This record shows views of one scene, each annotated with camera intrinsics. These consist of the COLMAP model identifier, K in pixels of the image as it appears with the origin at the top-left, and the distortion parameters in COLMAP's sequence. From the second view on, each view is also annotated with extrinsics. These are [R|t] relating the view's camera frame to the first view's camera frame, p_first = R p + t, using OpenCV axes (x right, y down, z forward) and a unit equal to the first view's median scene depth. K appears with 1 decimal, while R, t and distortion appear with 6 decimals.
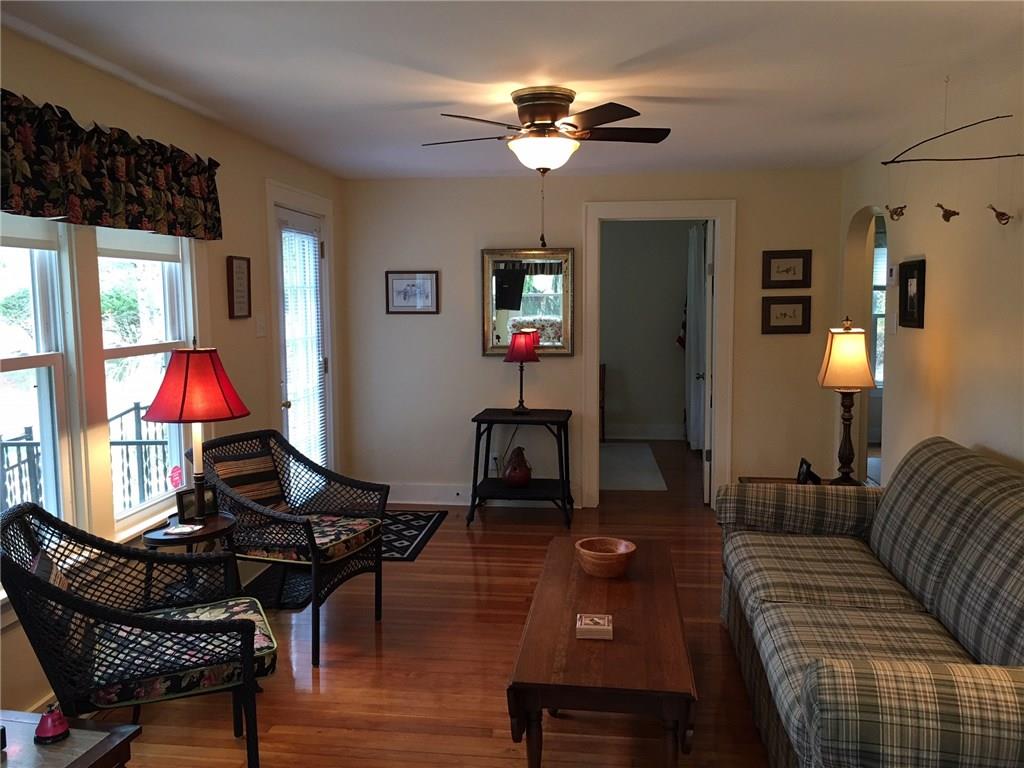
lens RADIAL K [[865.1, 0, 506.4], [0, 865.1, 384.2], [0, 0, 1]] dist [0.056653, -0.072410]
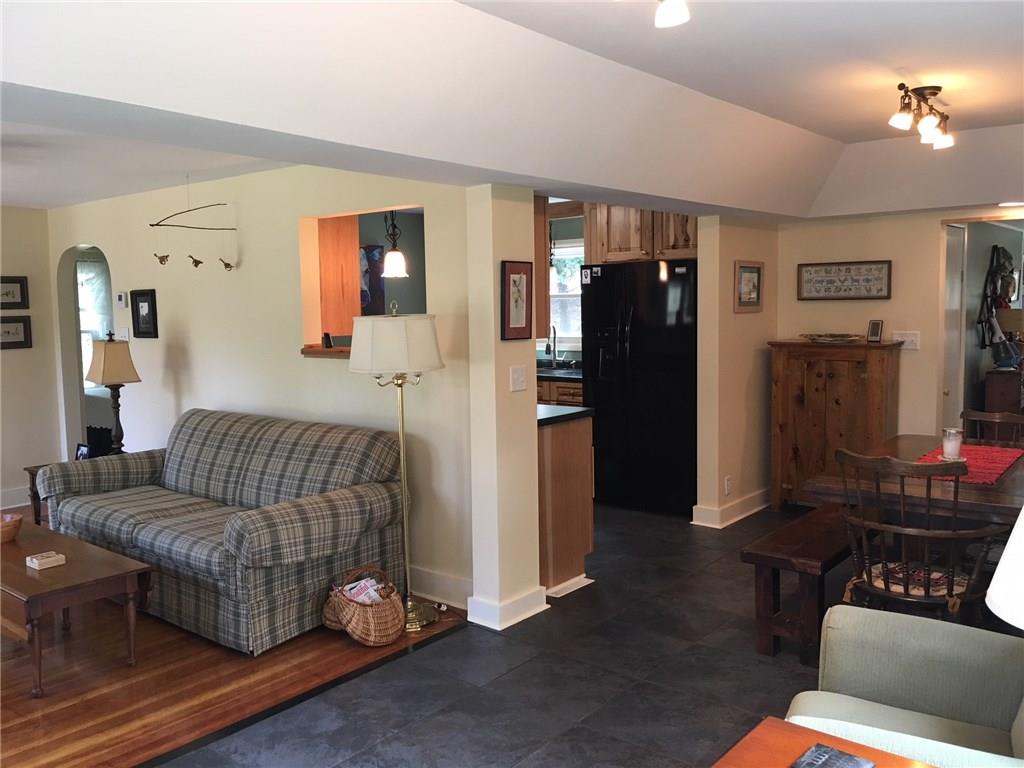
lens RADIAL K [[865.1, 0, 511.3], [0, 865.1, 385.8], [0, 0, 1]] dist [0.056653, -0.072410]
pose [[0.533594, -0.078215, 0.842116, -0.497108], [0.095664, 0.994906, 0.031790, 0.027328], [-0.840313, 0.063597, 0.538358, -0.280936]]
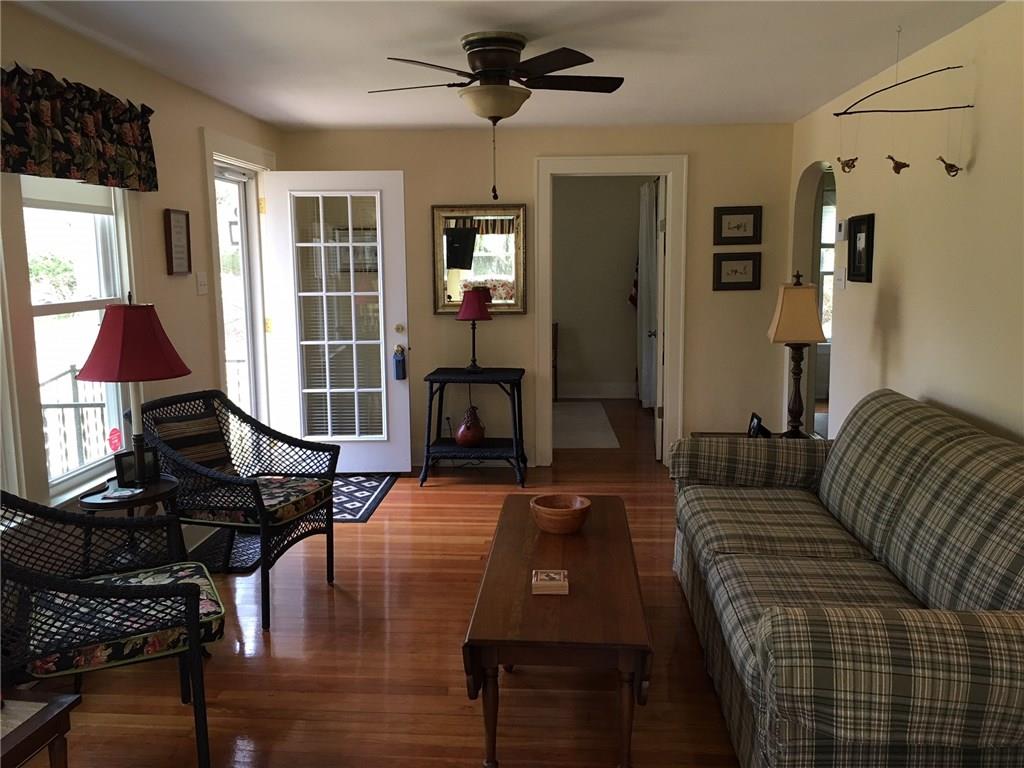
lens RADIAL K [[865.1, 0, 509.6], [0, 865.1, 380.1], [0, 0, 1]] dist [0.056653, -0.072410]
pose [[0.998208, -0.010029, 0.058985, -0.000719], [0.007744, 0.999215, 0.038849, 0.007629], [-0.059329, -0.038323, 0.997503, 0.018229]]
